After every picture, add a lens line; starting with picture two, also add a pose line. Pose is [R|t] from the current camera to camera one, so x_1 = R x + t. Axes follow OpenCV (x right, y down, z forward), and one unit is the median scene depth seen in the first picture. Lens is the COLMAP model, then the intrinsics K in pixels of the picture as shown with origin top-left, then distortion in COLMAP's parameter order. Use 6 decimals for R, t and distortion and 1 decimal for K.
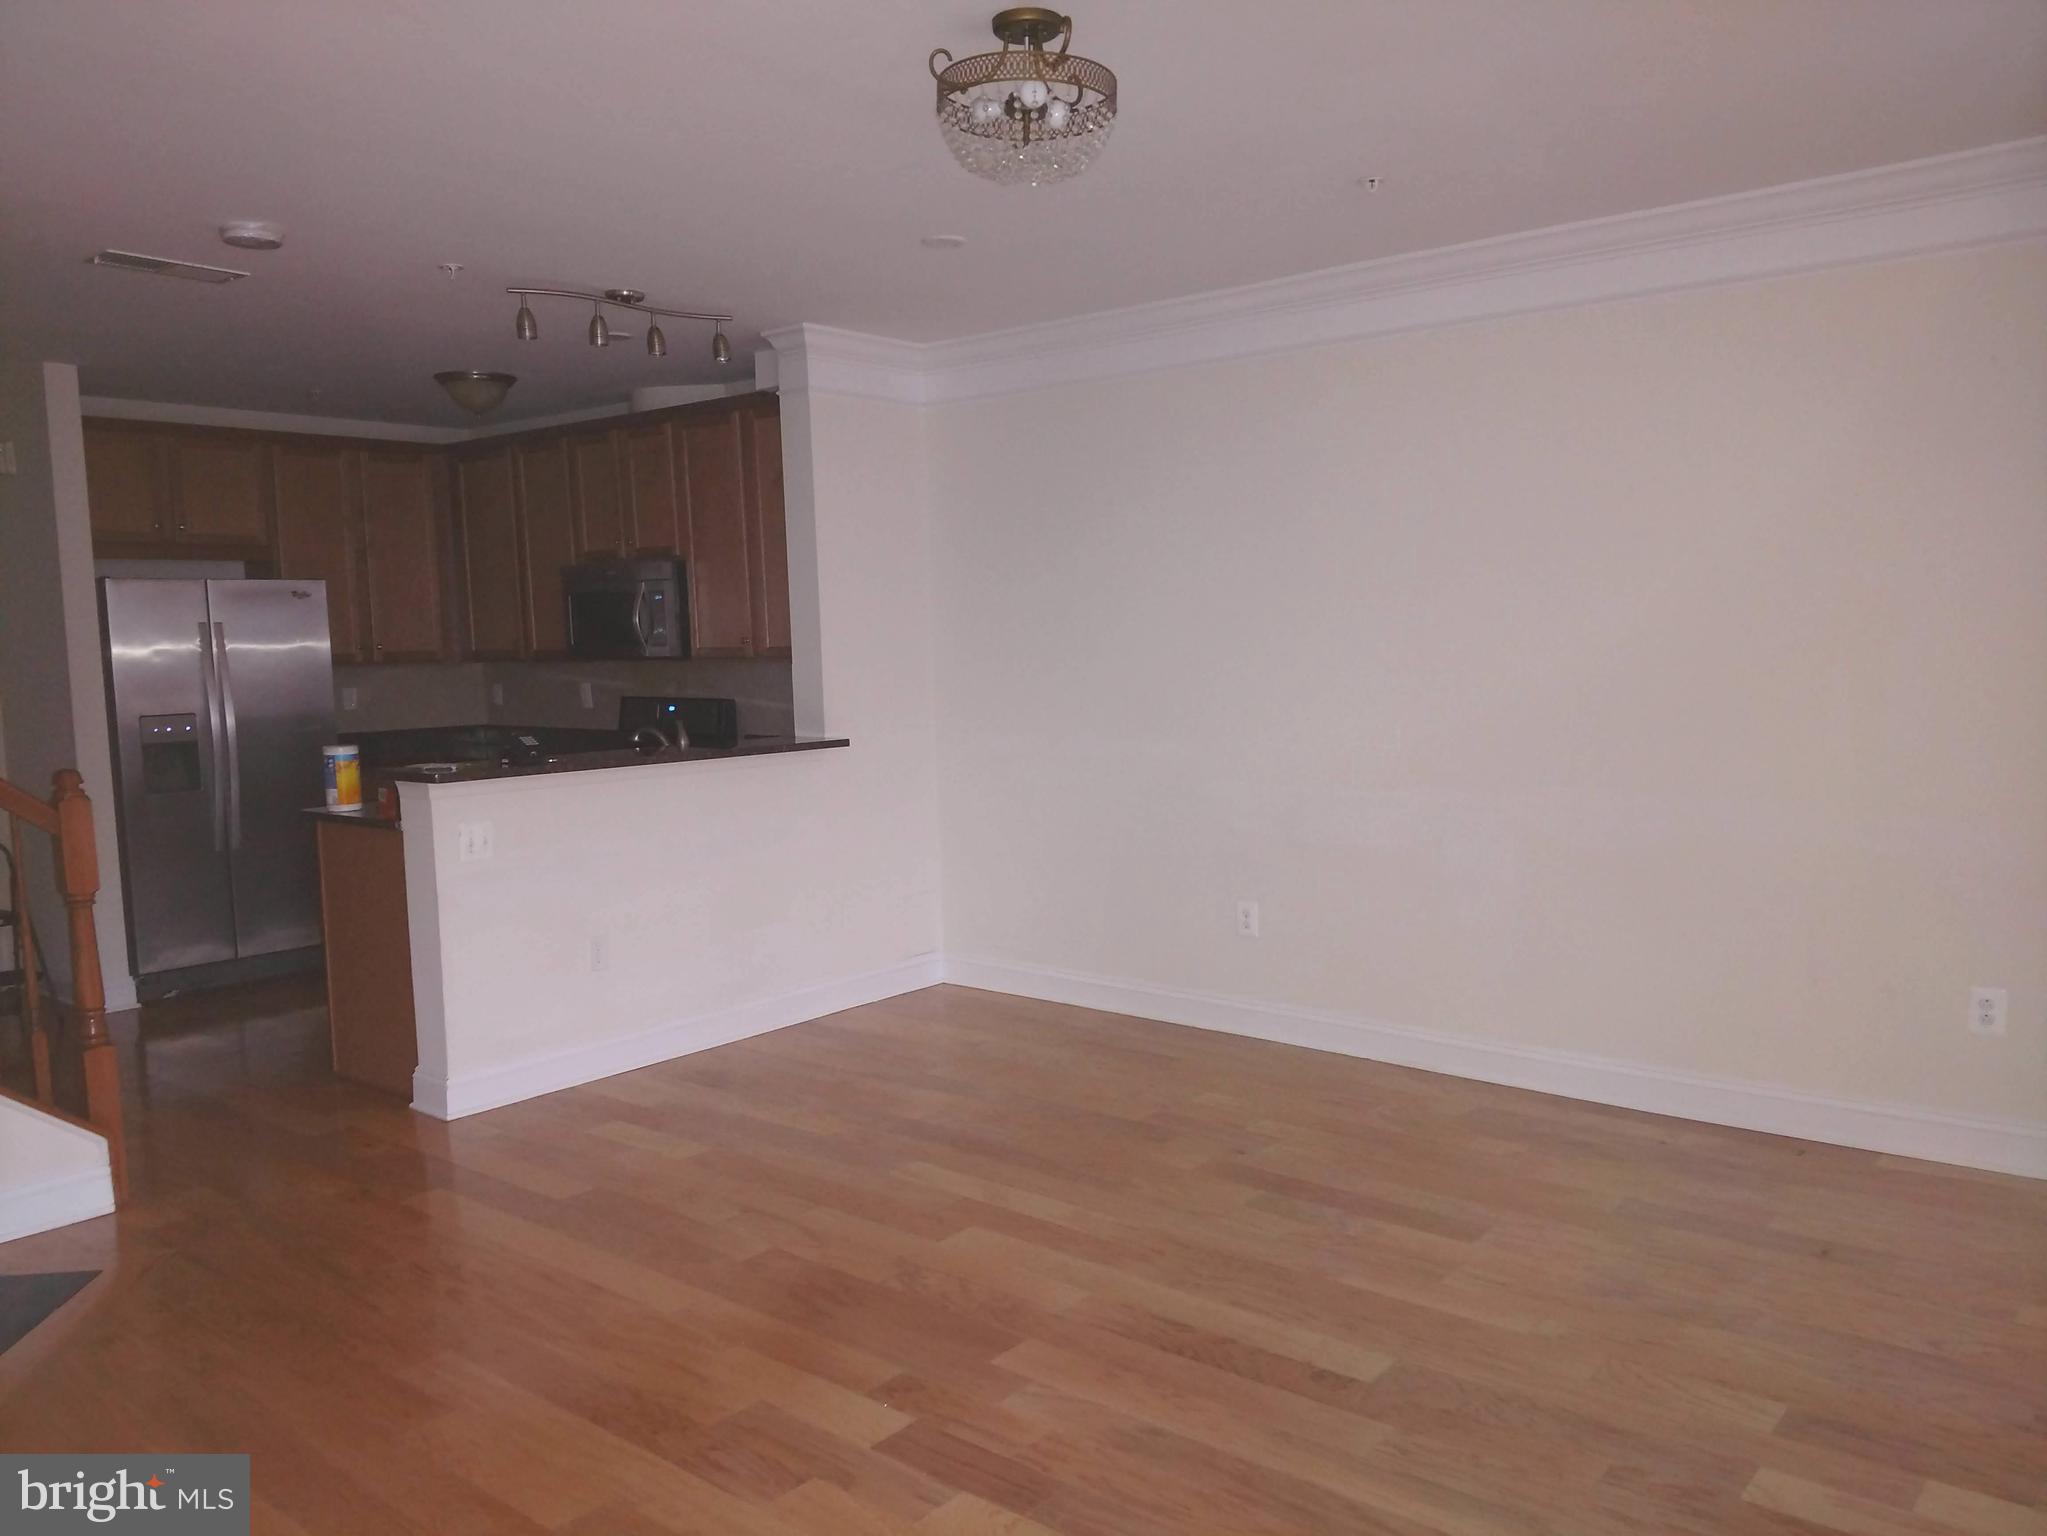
lens RADIAL K [[1603.3, 0, 1014.9], [0, 1603.3, 773.6], [0, 0, 1]] dist [0.149253, -0.295539]
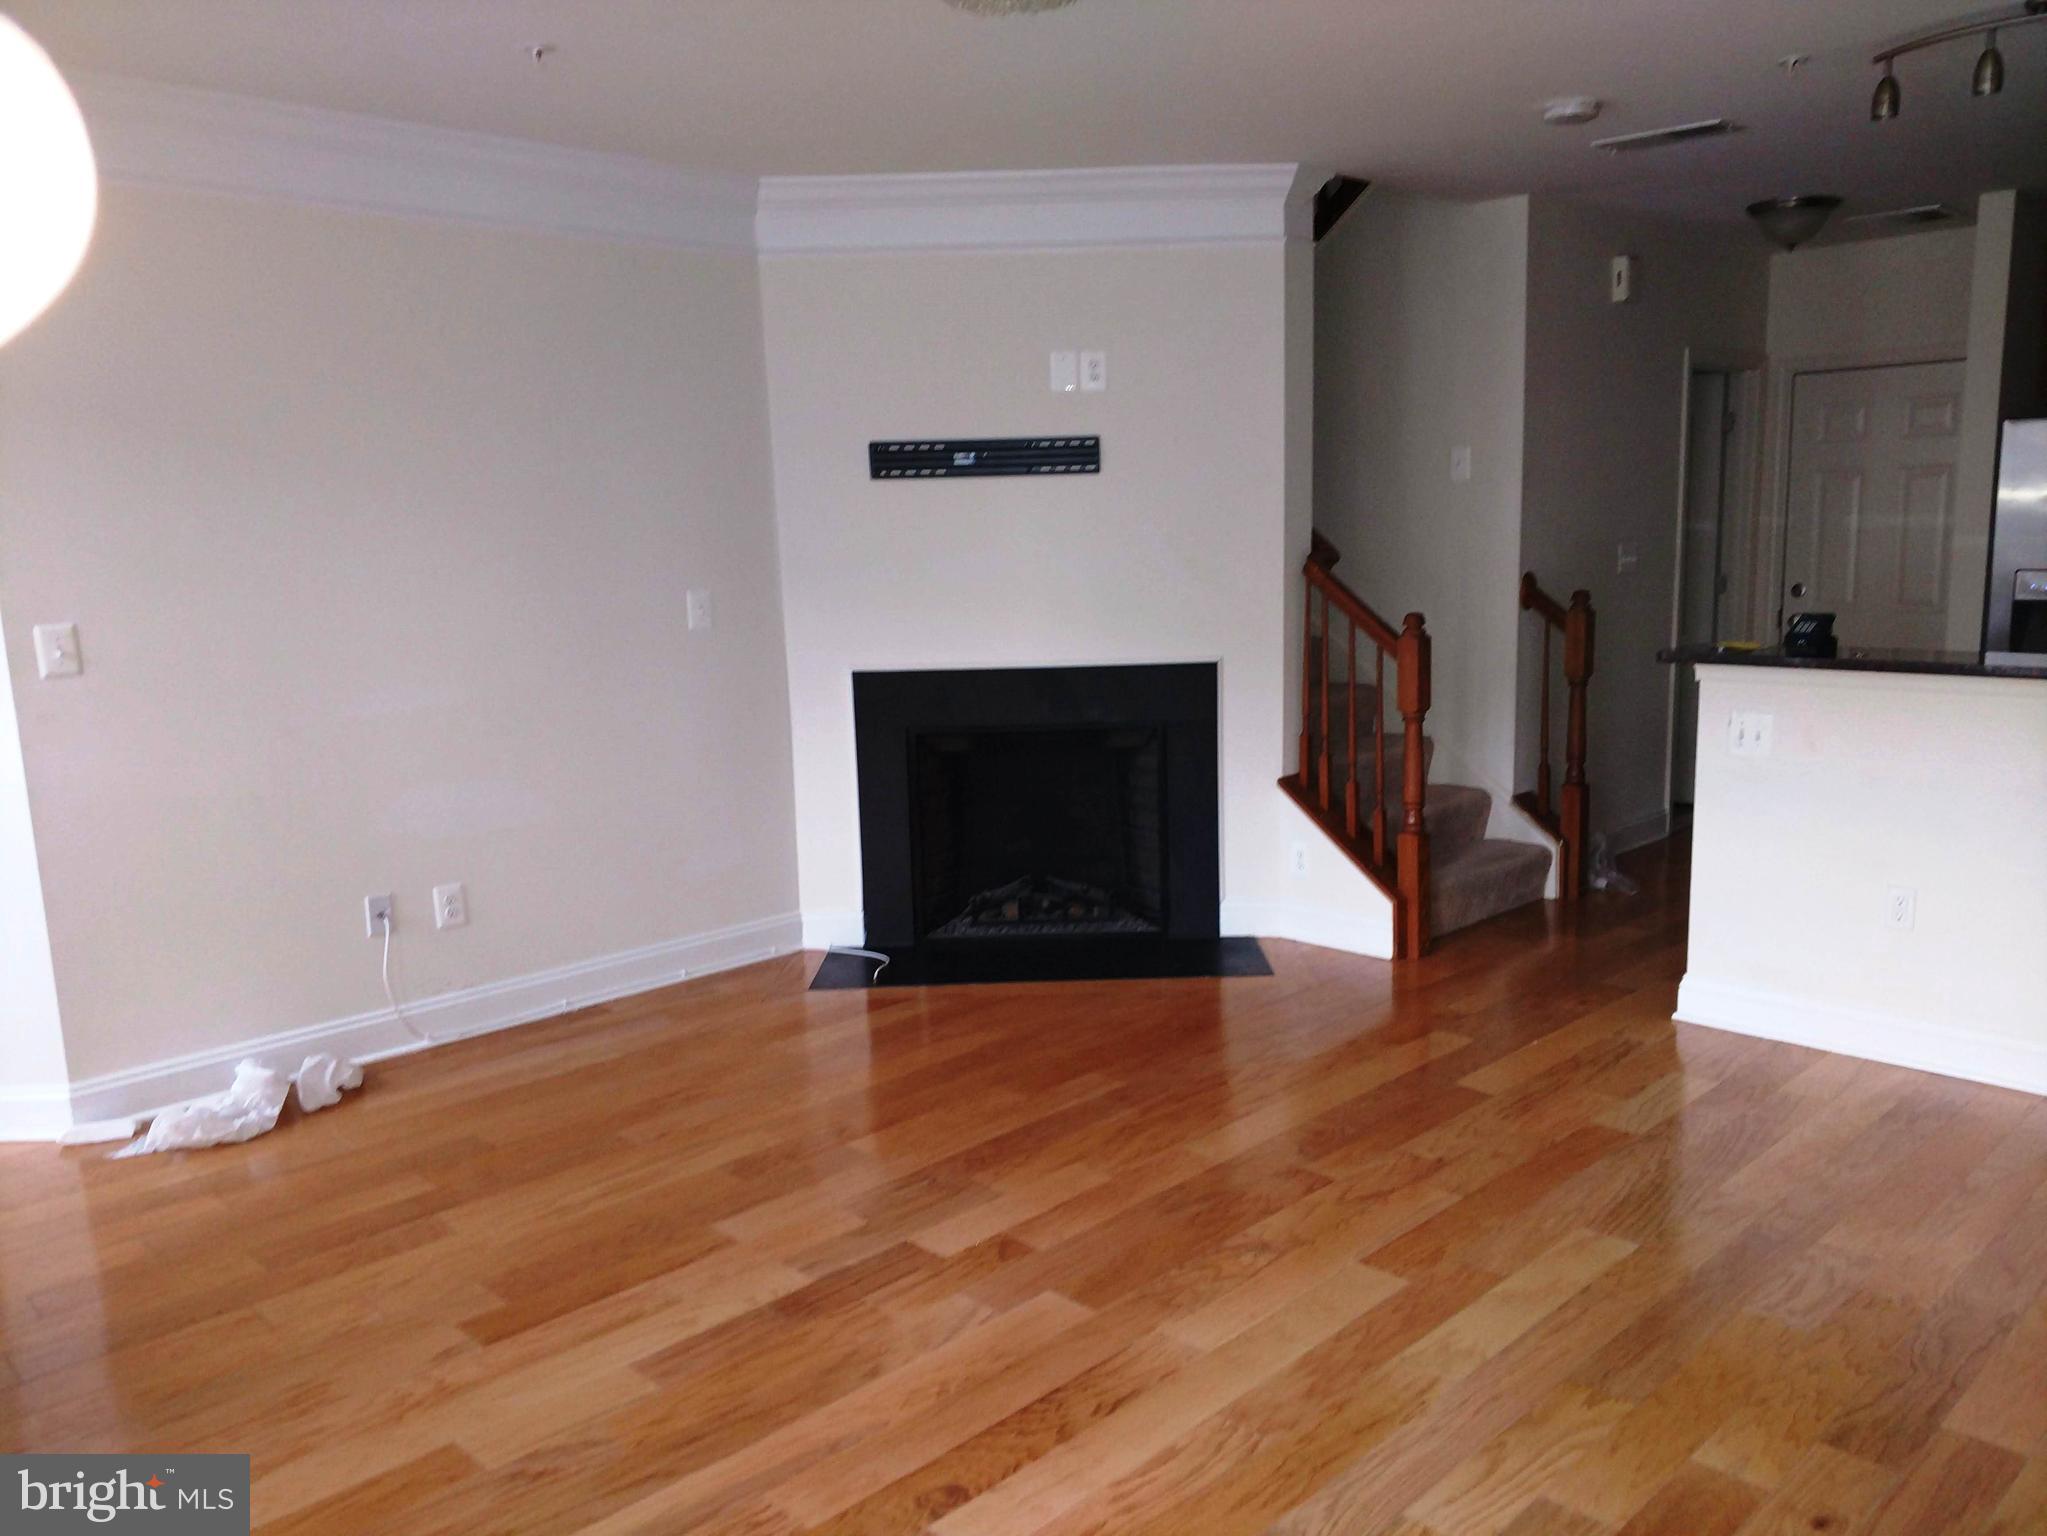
lens RADIAL K [[1567.7, 0, 1023.5], [0, 1567.7, 768.0], [0, 0, 1]] dist [0.044694, -0.002829]
pose [[-0.089989, 0.191150, -0.977427, 0.794262], [-0.064047, 0.978267, 0.197211, -0.122023], [0.993881, 0.080348, -0.075791, 0.963882]]
